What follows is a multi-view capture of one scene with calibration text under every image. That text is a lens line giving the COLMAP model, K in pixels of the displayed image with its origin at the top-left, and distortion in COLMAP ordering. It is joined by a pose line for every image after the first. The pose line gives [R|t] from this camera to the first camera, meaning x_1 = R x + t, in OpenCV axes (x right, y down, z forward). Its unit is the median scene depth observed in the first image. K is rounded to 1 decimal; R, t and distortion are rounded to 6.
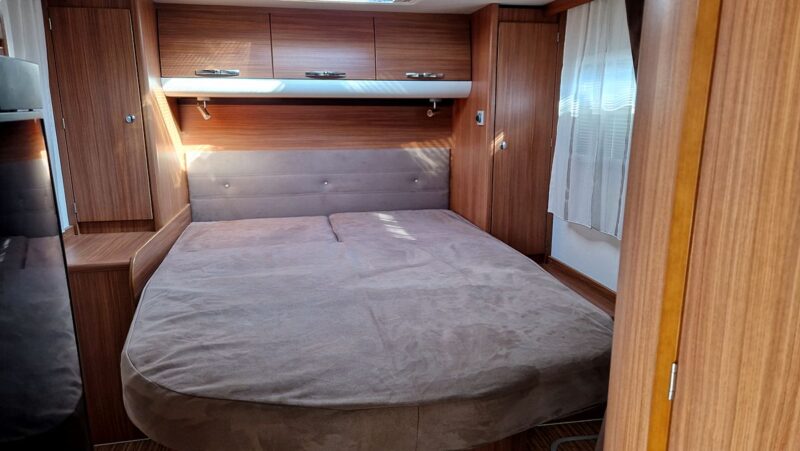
lens RADIAL K [[531.3, 0, 400.0], [0, 531.3, 225.5], [0, 0, 1]] dist [0.071470, -0.057332]
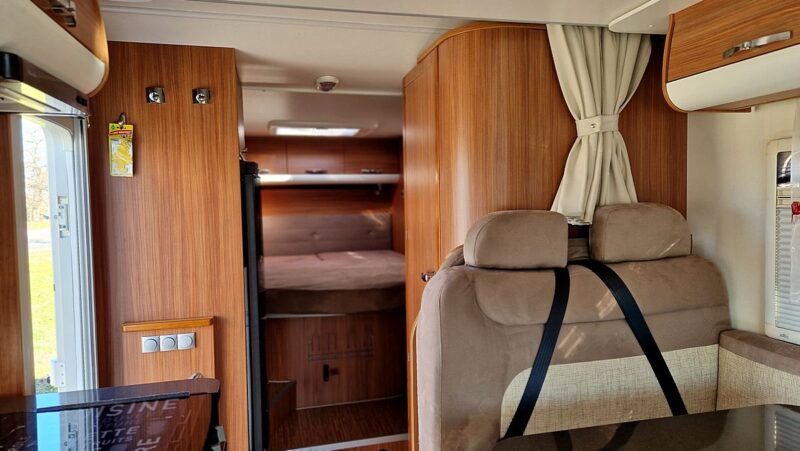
lens RADIAL K [[531.1, 0, 399.3], [0, 531.1, 222.2], [0, 0, 1]] dist [0.061863, -0.061312]
pose [[0.998892, -0.018212, 0.043386, 0.067010], [0.025372, 0.985000, -0.170681, 0.230089], [-0.039627, 0.171593, 0.984371, -0.862558]]
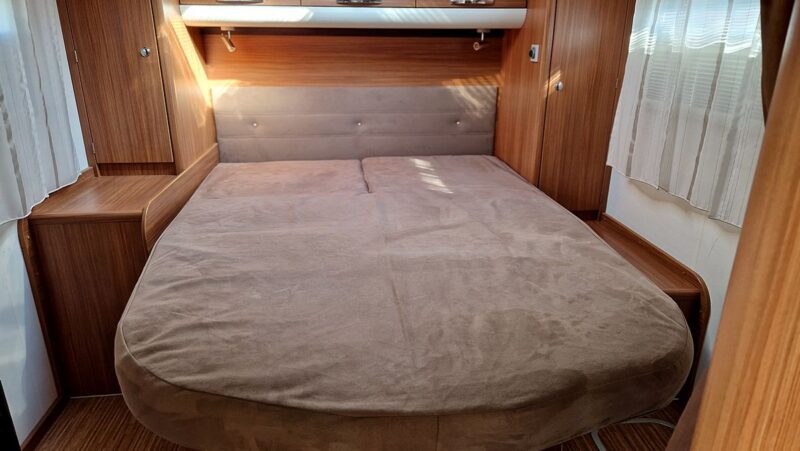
lens RADIAL K [[533.1, 0, 396.7], [0, 533.1, 223.7], [0, 0, 1]] dist [0.067299, -0.056835]
pose [[0.995653, 0.037054, -0.085453, 0.014949], [-0.026223, 0.991866, 0.124558, -0.034610], [0.089374, -0.121776, 0.988526, 0.094581]]
